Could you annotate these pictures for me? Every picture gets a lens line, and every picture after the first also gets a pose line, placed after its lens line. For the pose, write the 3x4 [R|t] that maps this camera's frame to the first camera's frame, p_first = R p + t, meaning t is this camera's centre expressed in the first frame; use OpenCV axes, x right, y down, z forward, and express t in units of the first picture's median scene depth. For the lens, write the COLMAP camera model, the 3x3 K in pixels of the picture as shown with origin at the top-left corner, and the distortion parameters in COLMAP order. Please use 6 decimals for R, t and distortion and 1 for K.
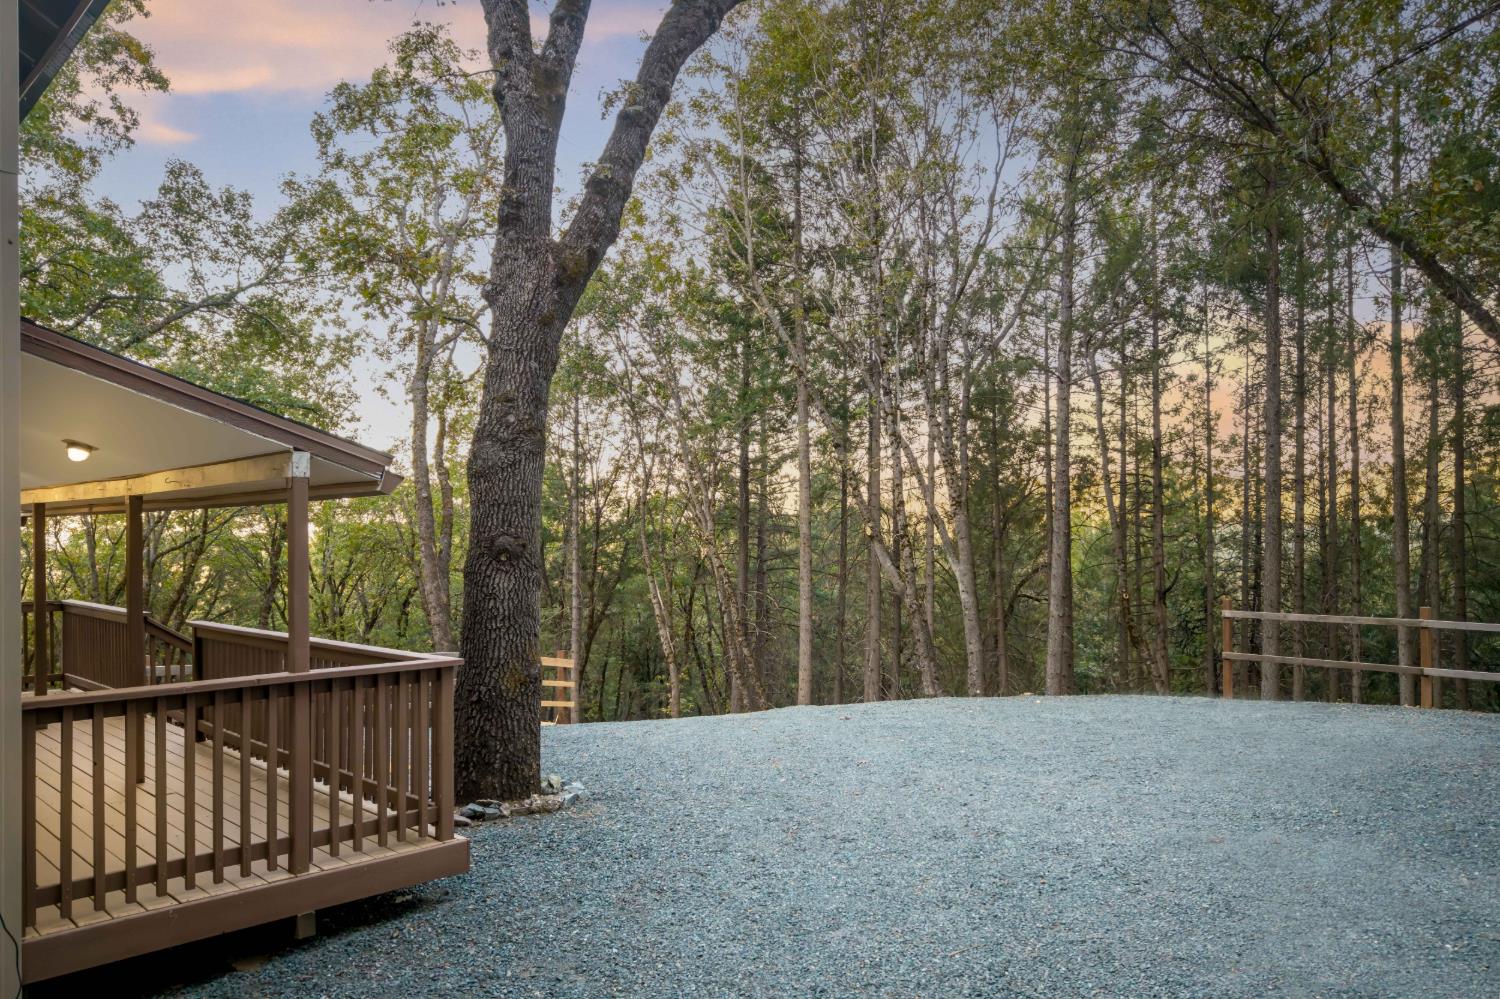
lens RADIAL K [[1074.0, 0, 745.0], [0, 1074.0, 495.3], [0, 0, 1]] dist [0.000153, 0.006884]
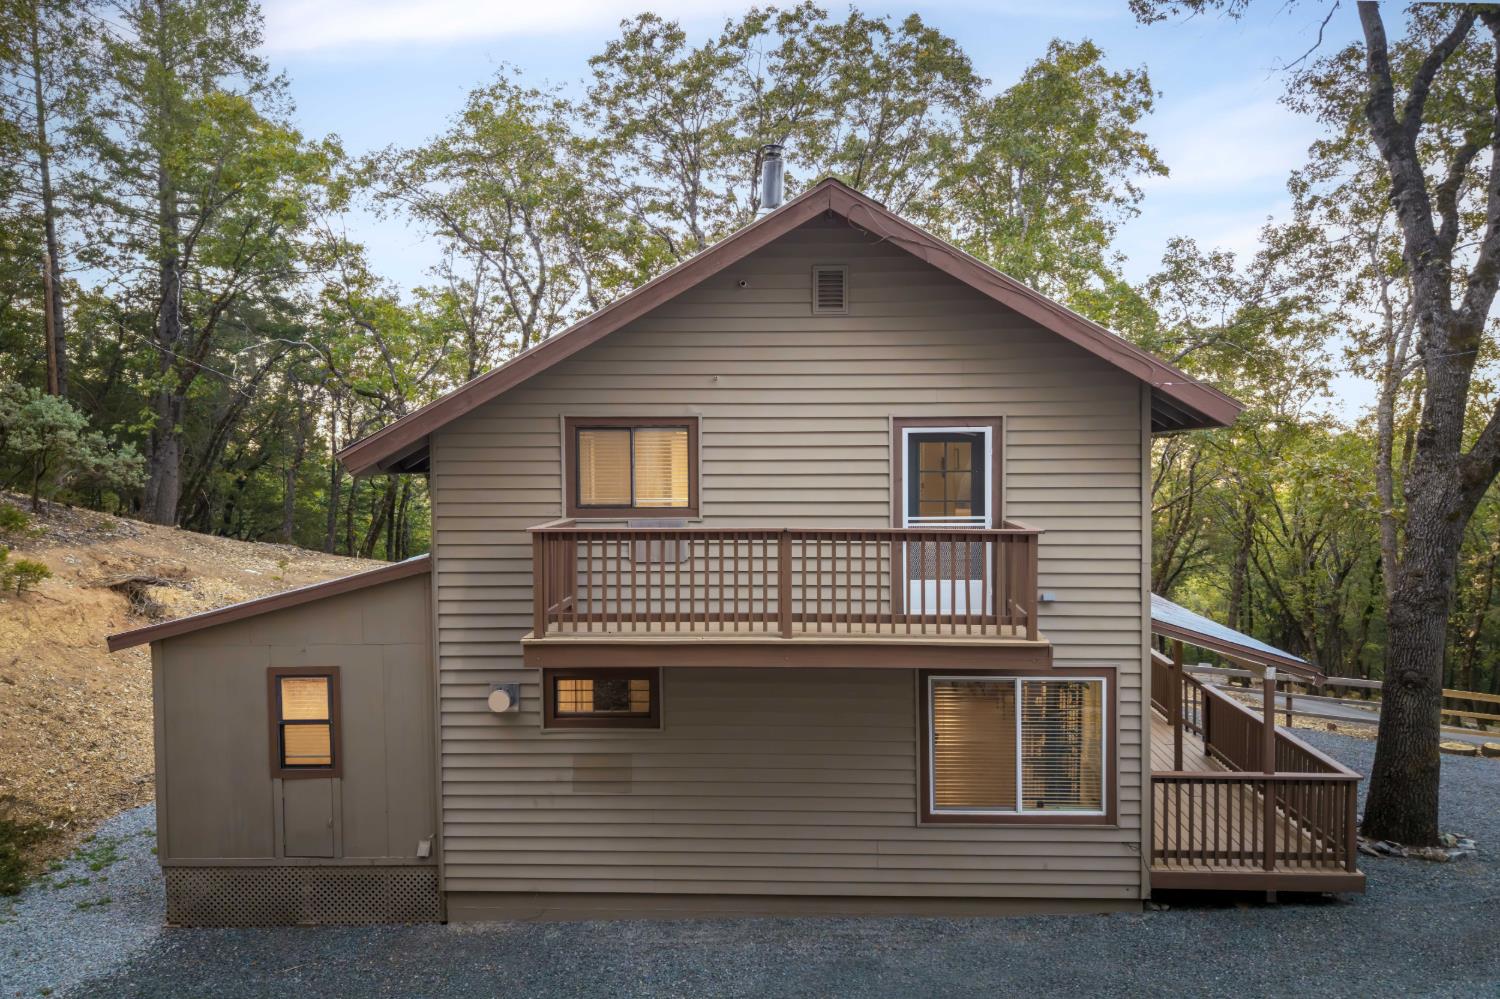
lens RADIAL K [[1074.0, 0, 757.7], [0, 1074.0, 510.7], [0, 0, 1]] dist [0.000153, 0.006884]
pose [[0.668229, 0.044768, -0.742608, 0.282622], [0.028542, 0.995910, 0.085721, -0.356901], [0.743408, -0.078477, 0.664218, -0.684147]]
